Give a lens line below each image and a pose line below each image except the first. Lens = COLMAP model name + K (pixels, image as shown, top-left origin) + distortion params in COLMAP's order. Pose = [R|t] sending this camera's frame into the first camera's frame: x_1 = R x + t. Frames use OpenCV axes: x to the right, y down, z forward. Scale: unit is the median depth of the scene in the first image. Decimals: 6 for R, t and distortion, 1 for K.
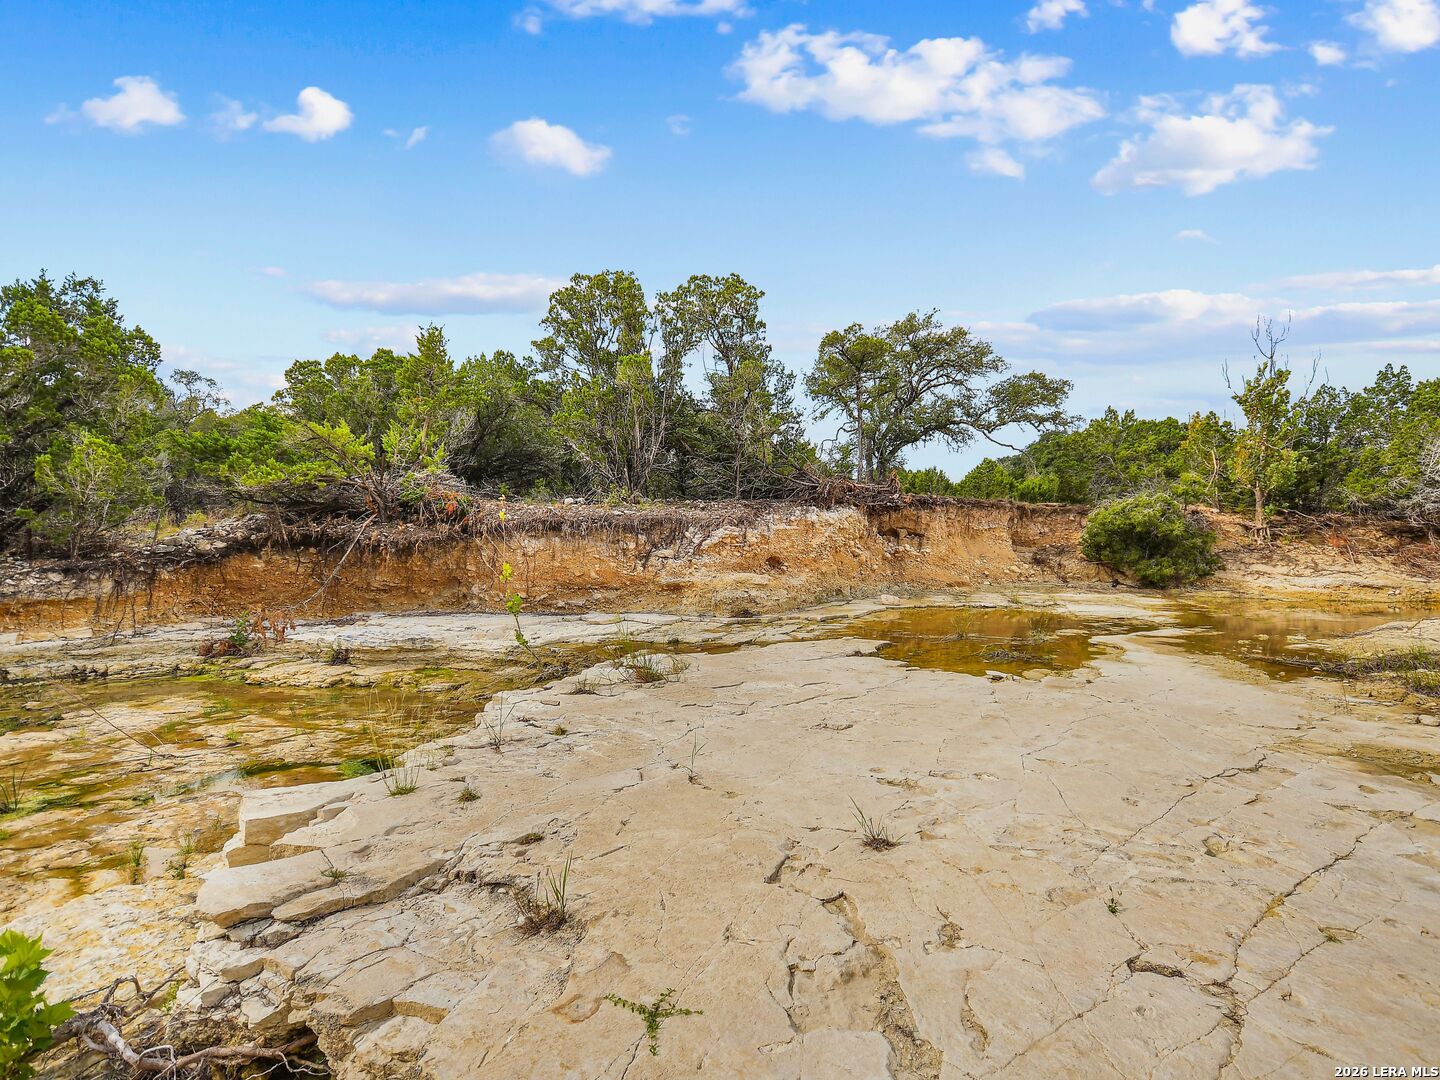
lens RADIAL K [[732.7, 0, 721.4], [0, 732.7, 539.8], [0, 0, 1]] dist [0.011462, 0.000445]
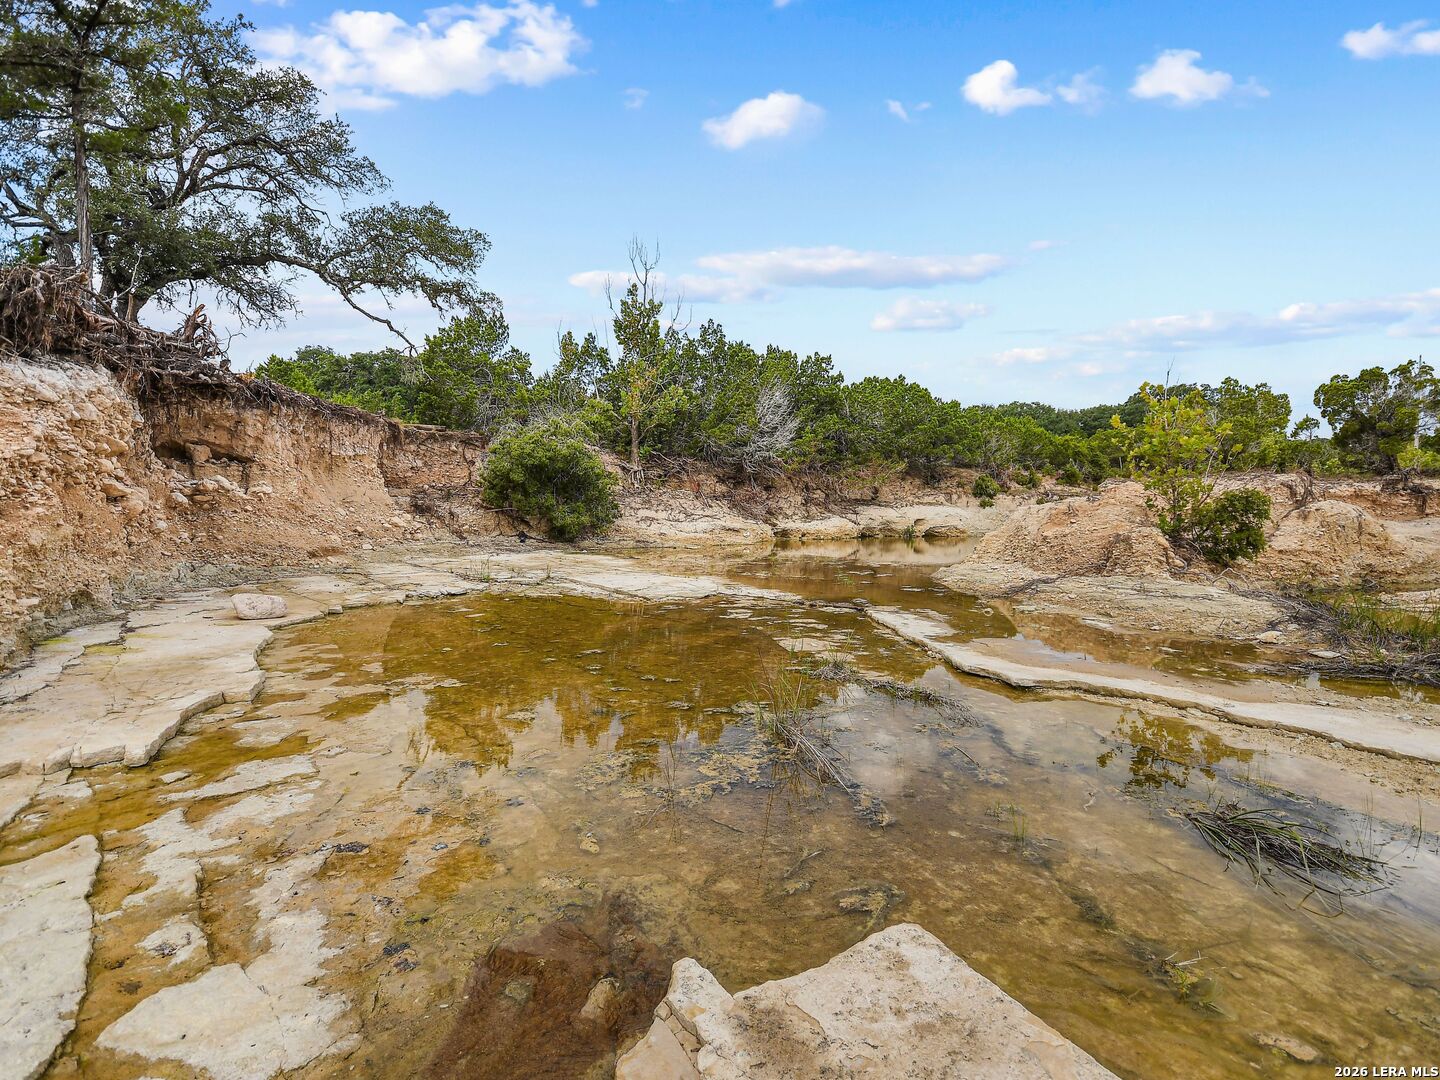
lens RADIAL K [[732.7, 0, 742.3], [0, 732.7, 544.8], [0, 0, 1]] dist [0.011462, 0.000445]
pose [[0.531334, -0.052761, 0.845518, 0.021575], [-0.010399, 0.997577, 0.068785, 0.013128], [-0.847099, -0.045340, 0.529498, 0.414516]]
